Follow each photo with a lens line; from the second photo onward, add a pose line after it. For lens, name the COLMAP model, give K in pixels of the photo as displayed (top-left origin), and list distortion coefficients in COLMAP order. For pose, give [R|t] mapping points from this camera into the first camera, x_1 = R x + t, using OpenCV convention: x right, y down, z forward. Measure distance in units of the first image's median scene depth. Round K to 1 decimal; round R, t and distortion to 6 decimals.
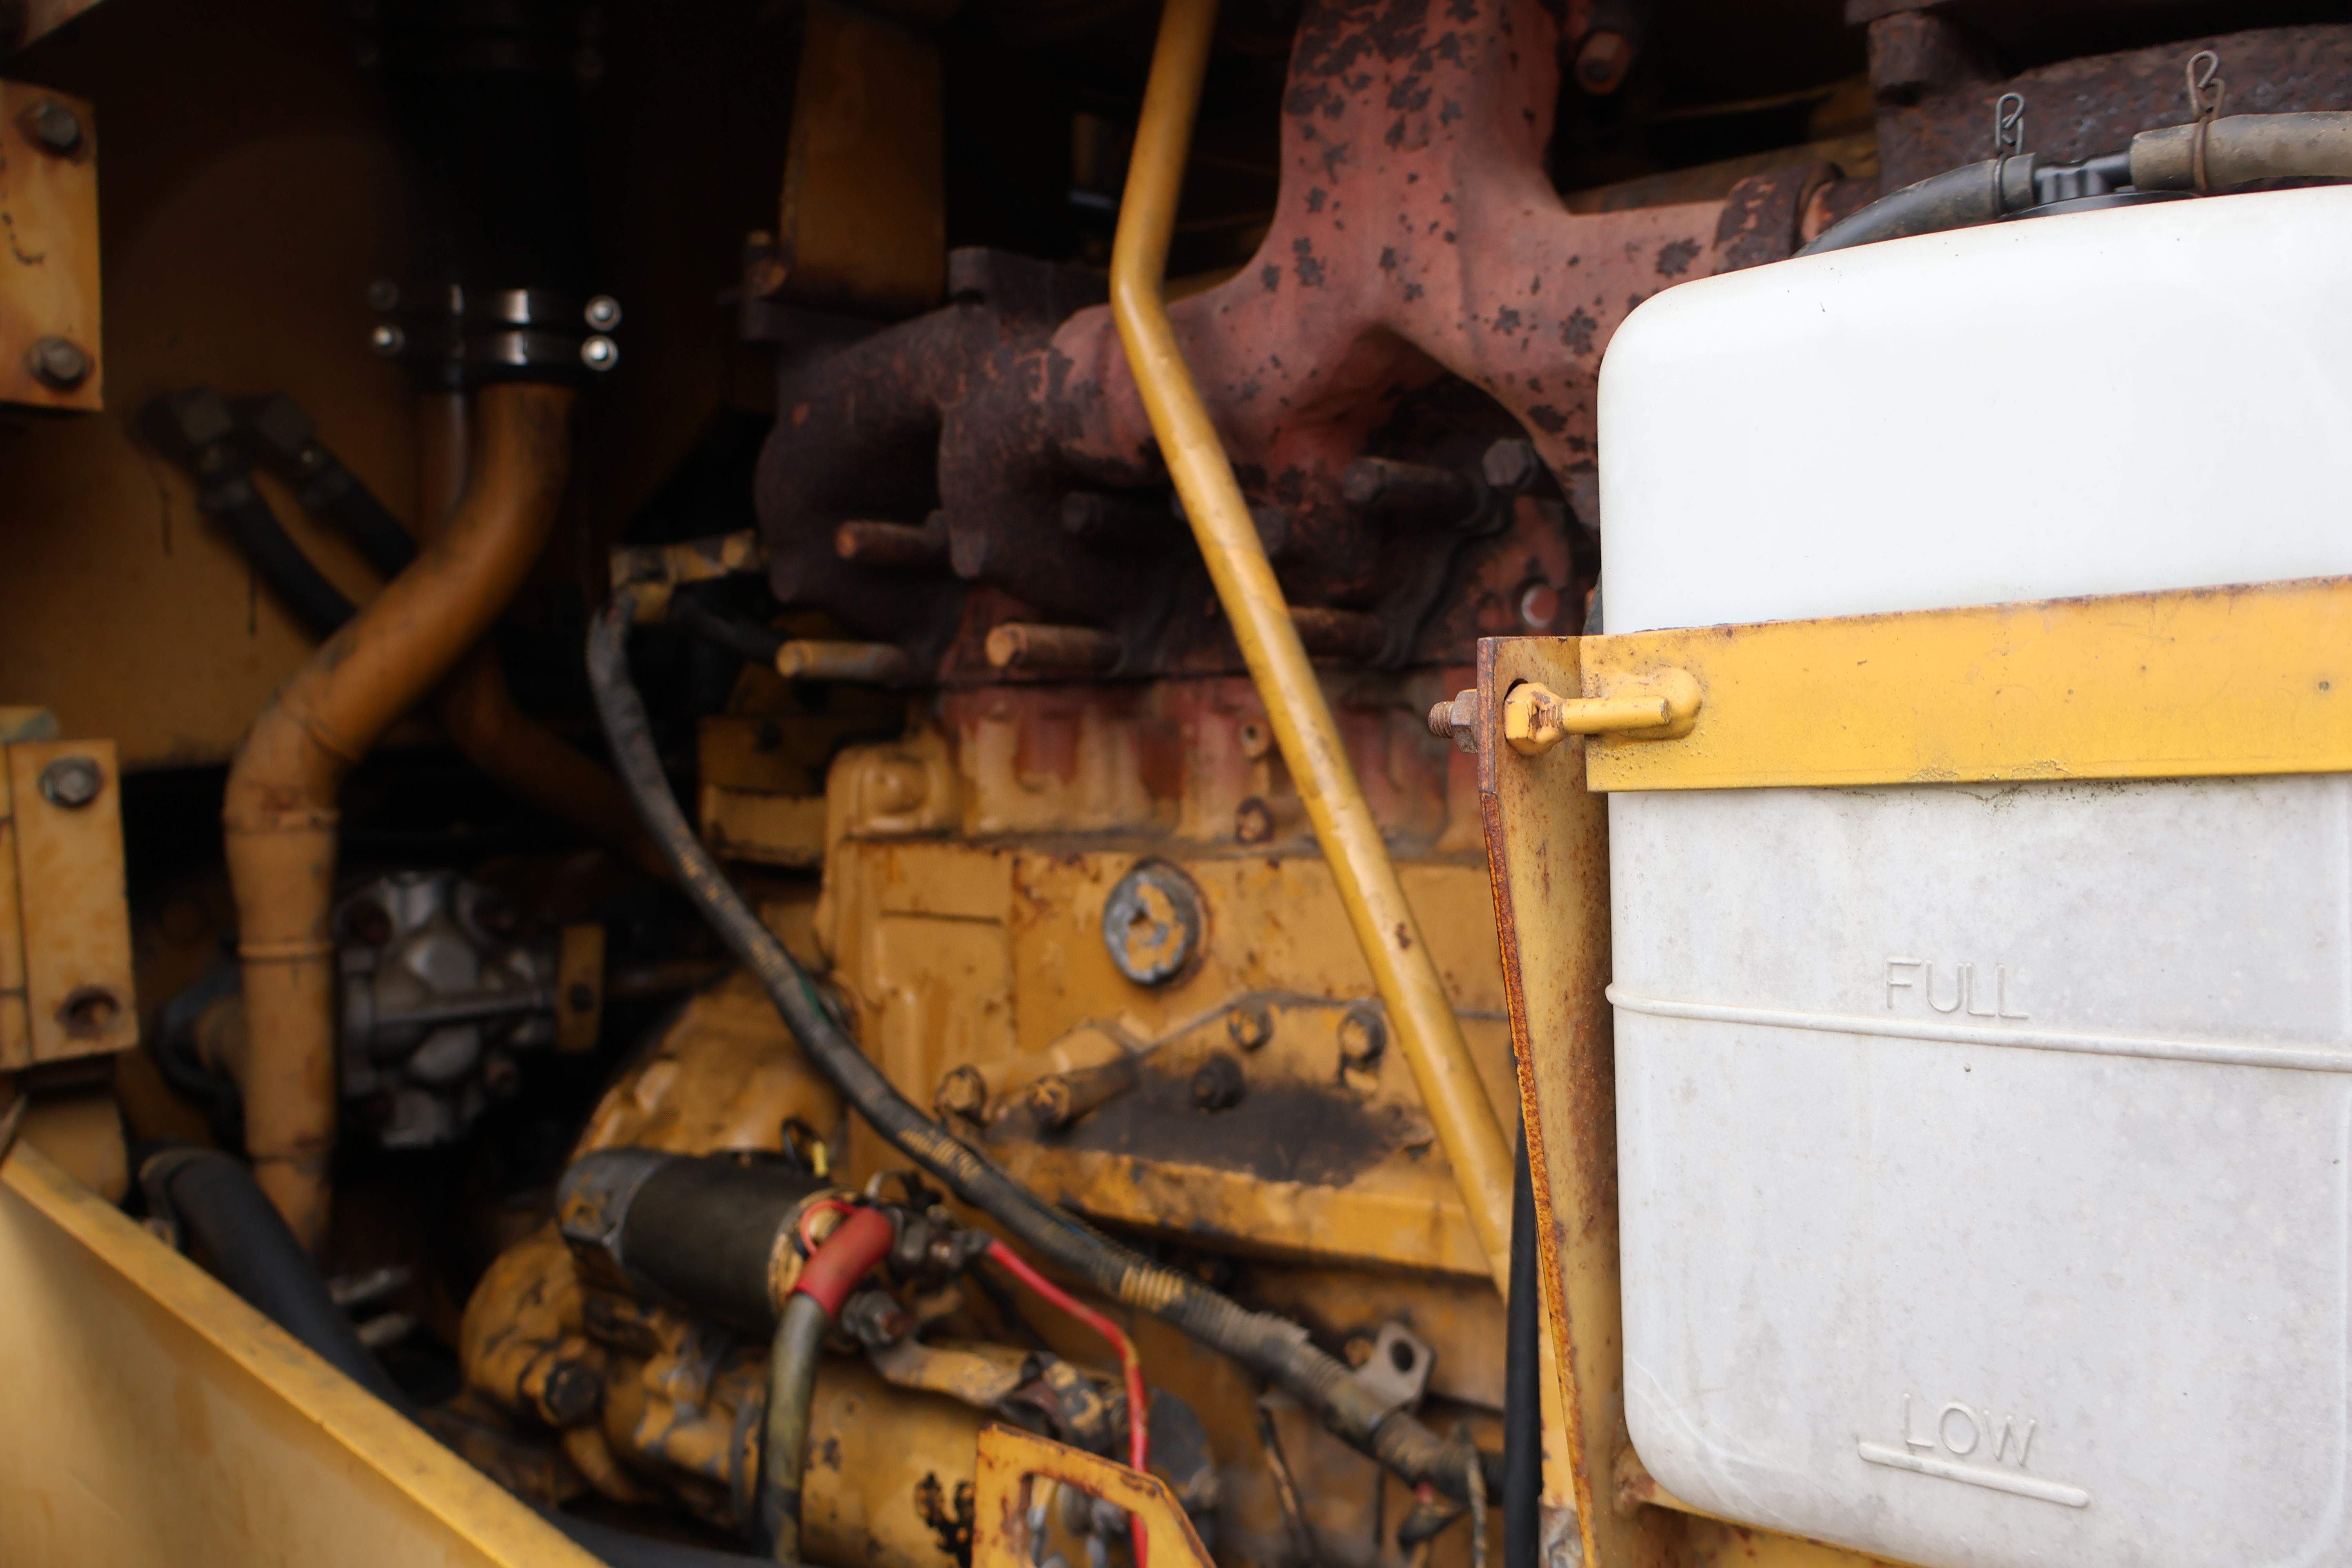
lens RADIAL K [[1987.1, 0, 1166.3], [0, 1987.1, 790.7], [0, 0, 1]] dist [0.007992, -0.006782]
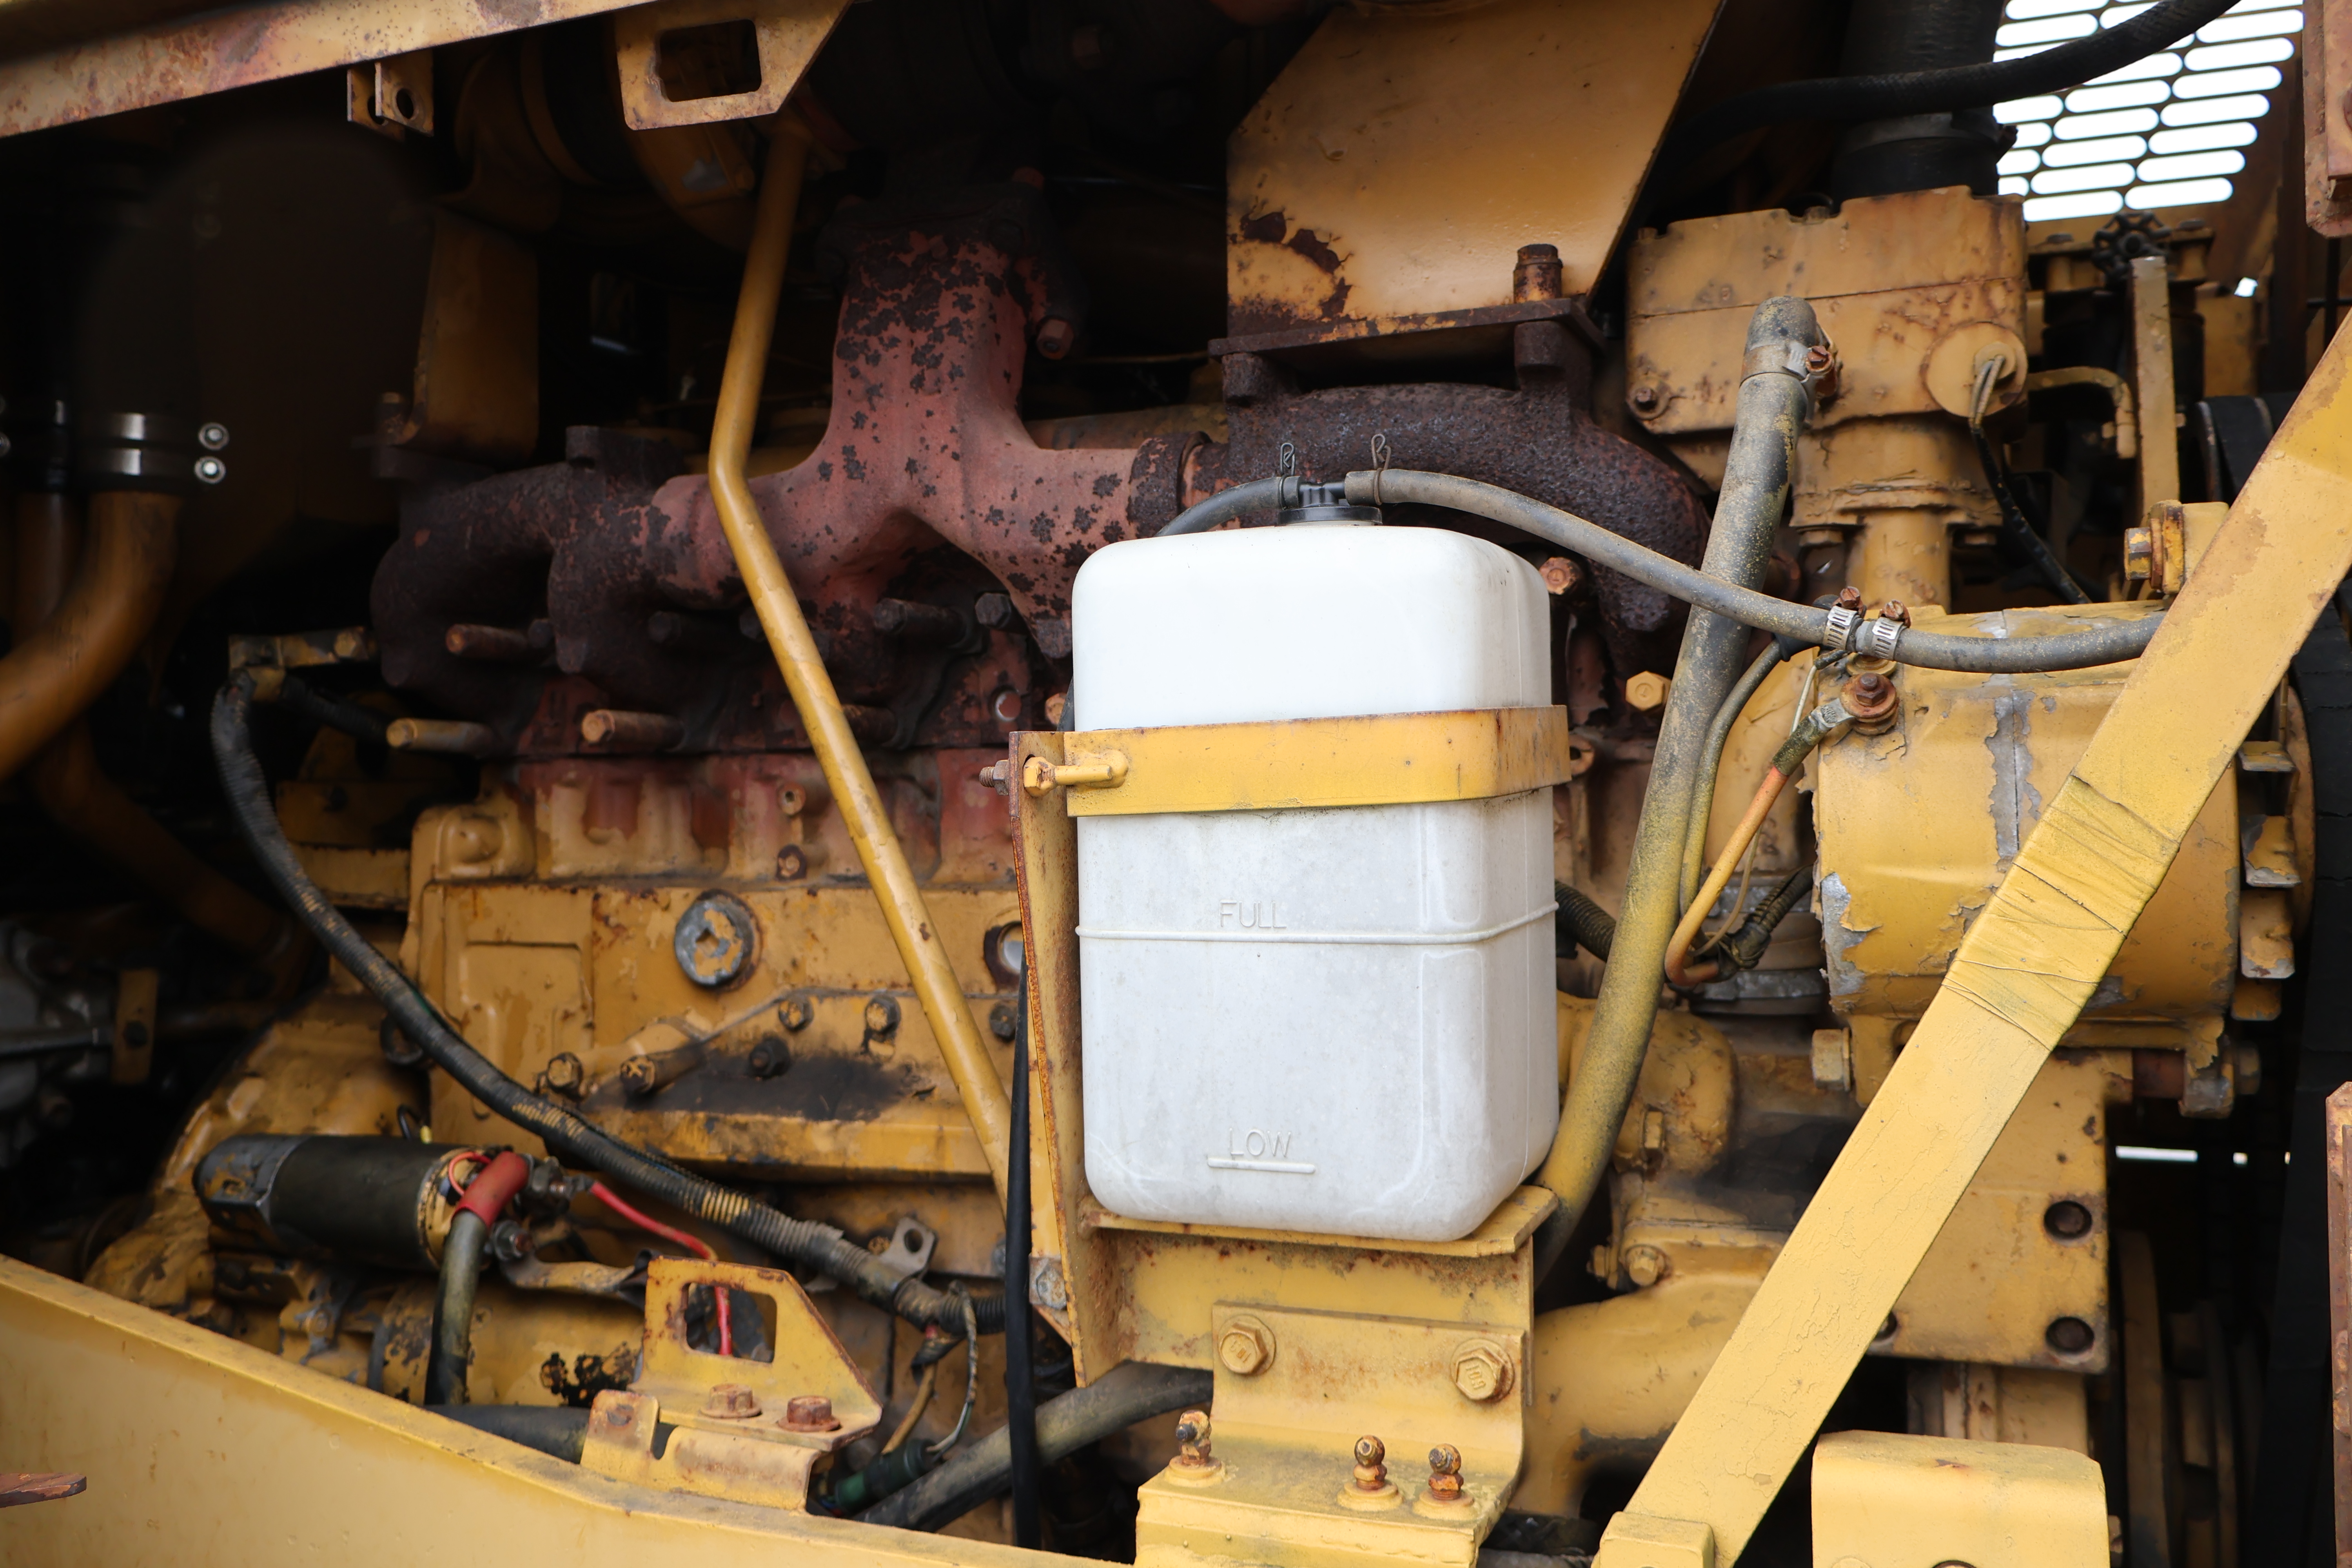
lens RADIAL K [[1987.1, 0, 1166.3], [0, 1987.1, 790.7], [0, 0, 1]] dist [0.007992, -0.006782]
pose [[0.957166, 0.011194, 0.289325, -0.119328], [0.001109, 0.999103, -0.042326, 0.027999], [-0.289539, 0.040834, 0.956295, -0.401992]]
